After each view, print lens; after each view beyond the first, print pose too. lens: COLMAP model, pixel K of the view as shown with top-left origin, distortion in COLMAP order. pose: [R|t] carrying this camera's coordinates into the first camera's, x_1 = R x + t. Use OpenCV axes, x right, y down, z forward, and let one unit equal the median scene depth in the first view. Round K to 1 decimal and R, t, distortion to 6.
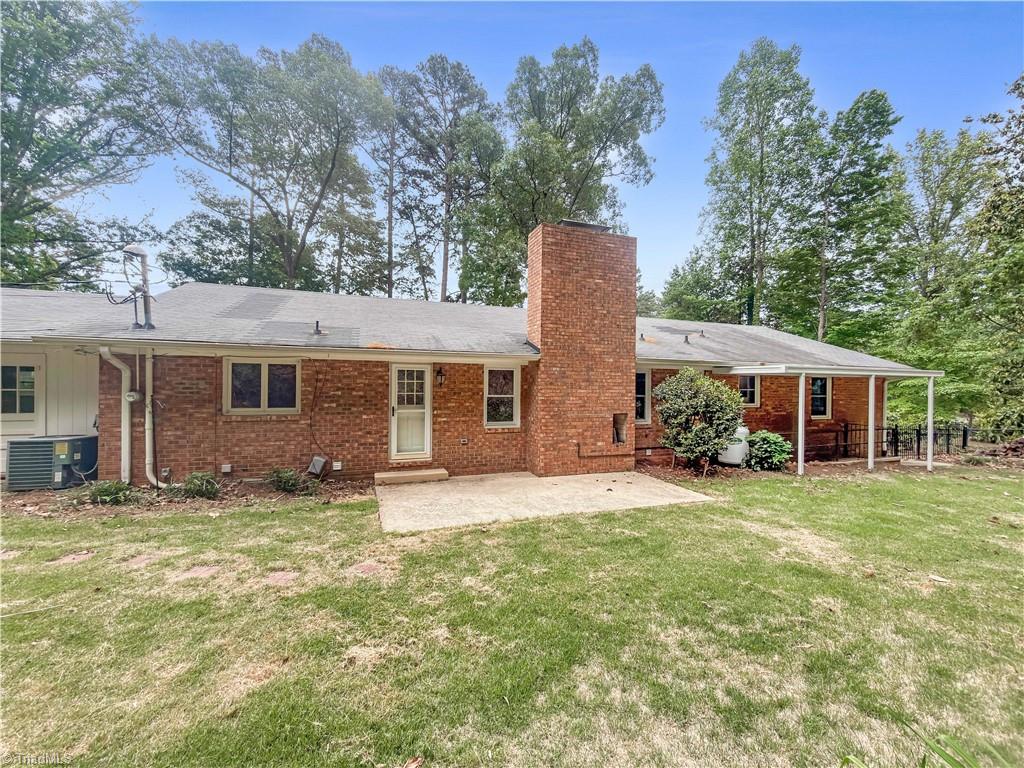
lens RADIAL K [[399.5, 0, 533.2], [0, 399.5, 382.9], [0, 0, 1]] dist [-0.001492, -0.000123]
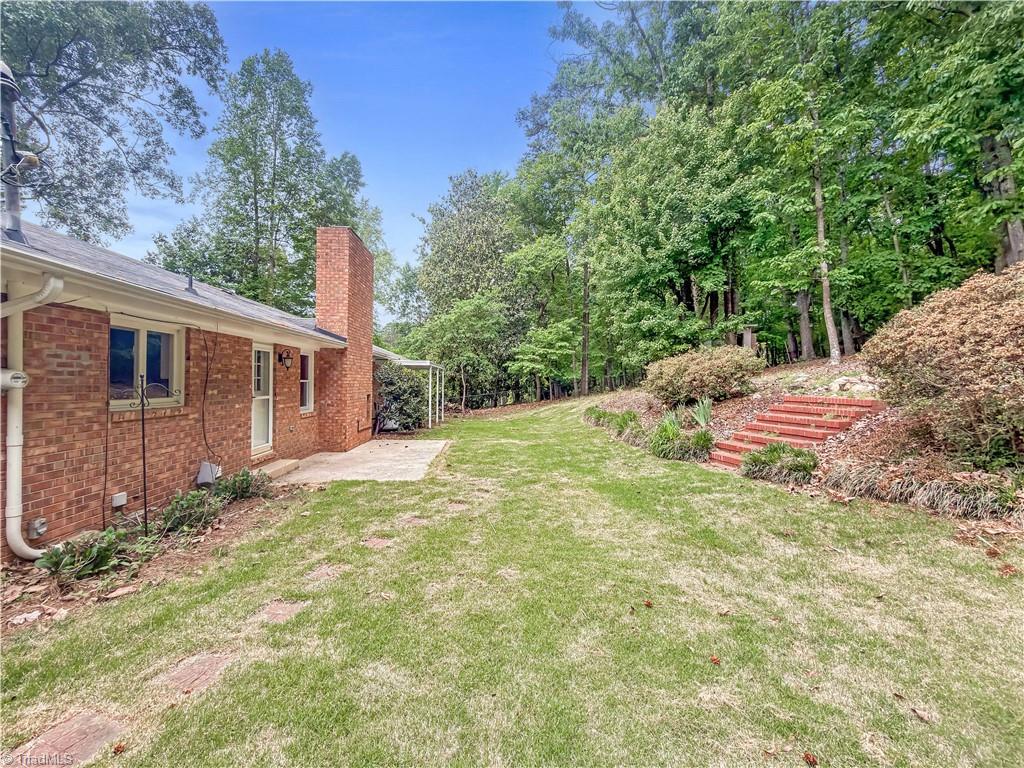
lens RADIAL K [[456.3, 0, 512.0], [0, 456.3, 384.0], [0, 0, 1]] dist [0.000025, -0.000004]
pose [[0.246280, -0.009566, 0.969151, -1.293818], [-0.010526, 0.999866, 0.012544, 0.024637], [-0.969142, -0.013291, 0.246146, 0.257332]]
